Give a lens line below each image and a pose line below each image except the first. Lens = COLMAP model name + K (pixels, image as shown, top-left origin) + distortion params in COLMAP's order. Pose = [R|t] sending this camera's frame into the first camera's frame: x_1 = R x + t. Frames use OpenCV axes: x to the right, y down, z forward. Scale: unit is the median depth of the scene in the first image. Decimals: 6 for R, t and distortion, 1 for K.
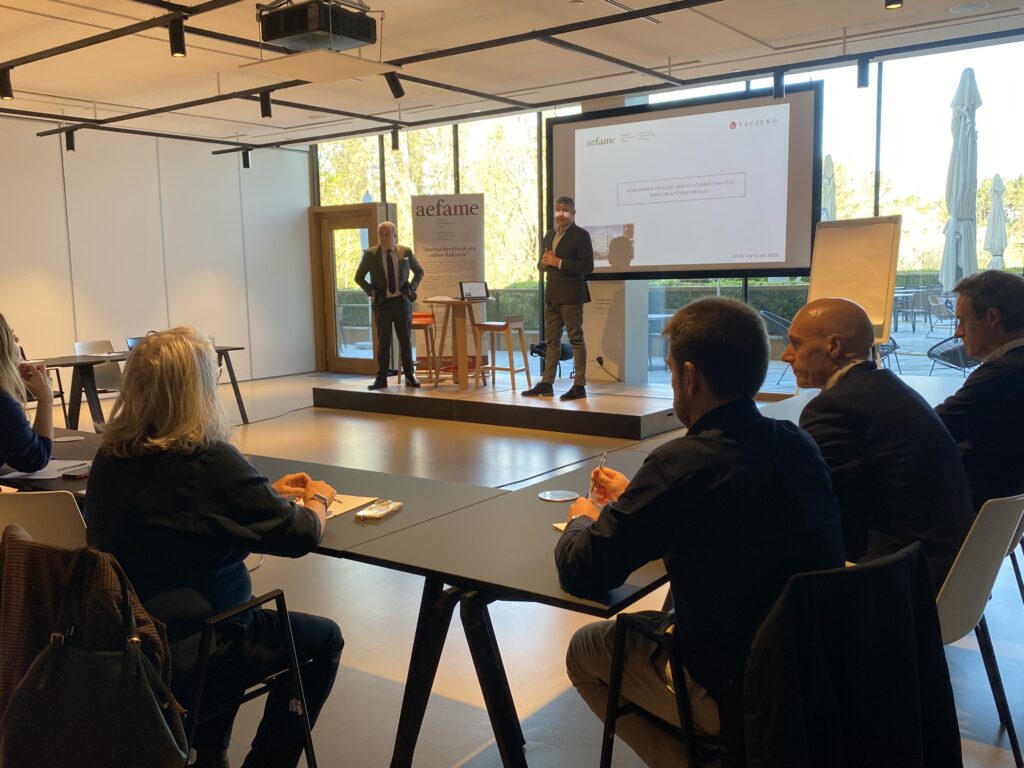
lens RADIAL K [[942.2, 0, 514.0], [0, 942.2, 410.6], [0, 0, 1]] dist [0.035966, 0.000000]
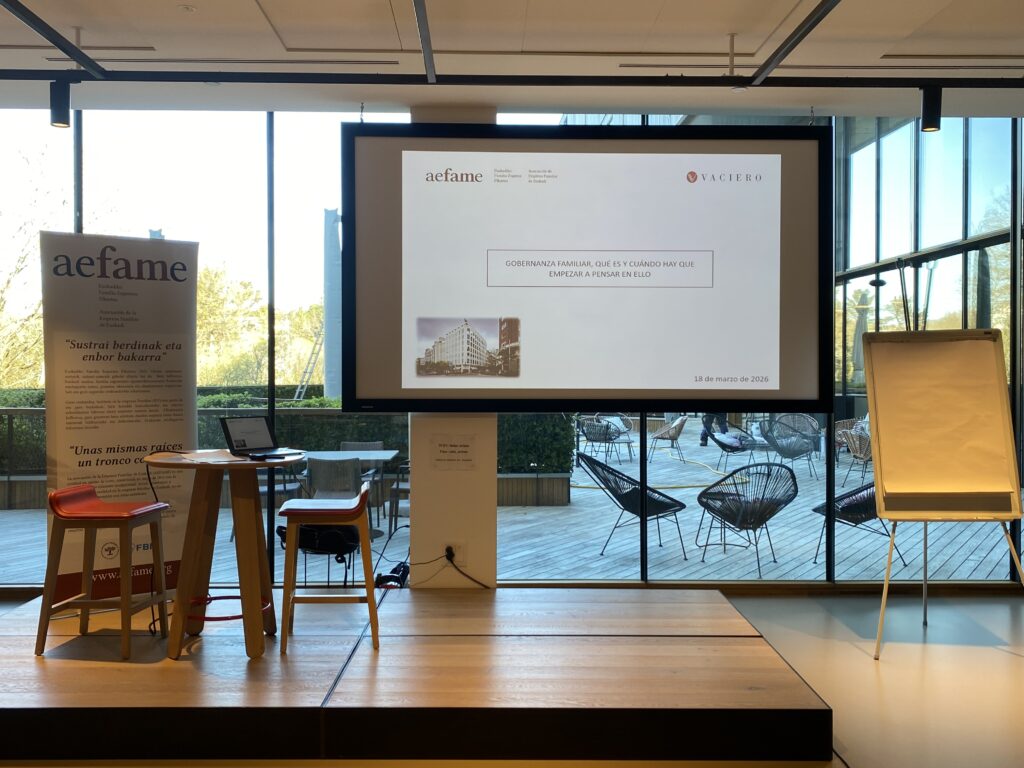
lens RADIAL K [[942.2, 0, 506.9], [0, 942.2, 376.7], [0, 0, 1]] dist [0.035966, 0.000000]
pose [[0.788539, 0.018932, 0.614693, -0.237295], [0.067635, 0.990793, -0.117279, -0.092378], [-0.611254, 0.134054, 0.779998, 0.544643]]
